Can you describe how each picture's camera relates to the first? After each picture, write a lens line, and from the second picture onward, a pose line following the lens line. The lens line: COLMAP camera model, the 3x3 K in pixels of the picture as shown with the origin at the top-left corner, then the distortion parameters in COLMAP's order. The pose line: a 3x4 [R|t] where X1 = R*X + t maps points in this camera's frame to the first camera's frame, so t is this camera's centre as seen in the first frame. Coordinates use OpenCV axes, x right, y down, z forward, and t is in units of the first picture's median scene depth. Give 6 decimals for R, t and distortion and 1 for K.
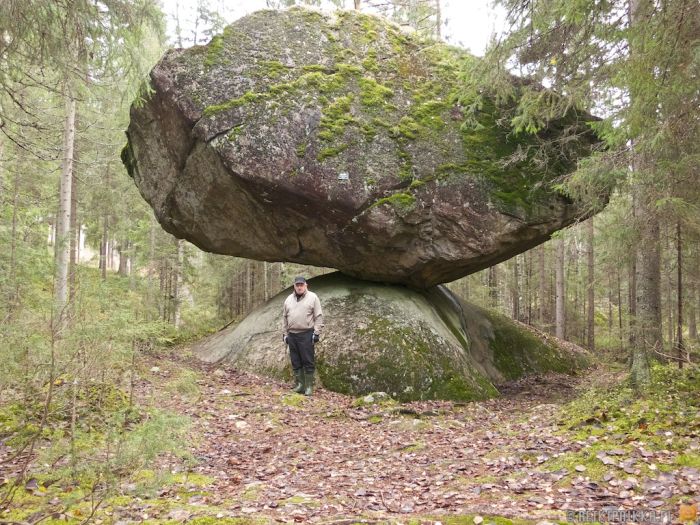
lens RADIAL K [[544.4, 0, 345.1], [0, 544.4, 263.8], [0, 0, 1]] dist [-0.032168, 0.000912]
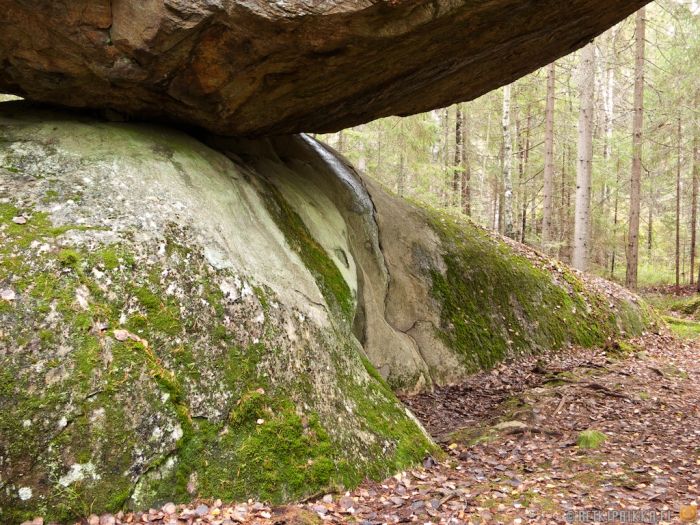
lens RADIAL K [[777.8, 0, 351.4], [0, 777.8, 261.1], [0, 0, 1]] dist [-0.074274, 0.000000]
pose [[0.993840, -0.007490, 0.110569, 0.186440], [-0.006672, 0.991860, 0.127160, 0.070082], [-0.110622, -0.127115, 0.985700, 0.559850]]
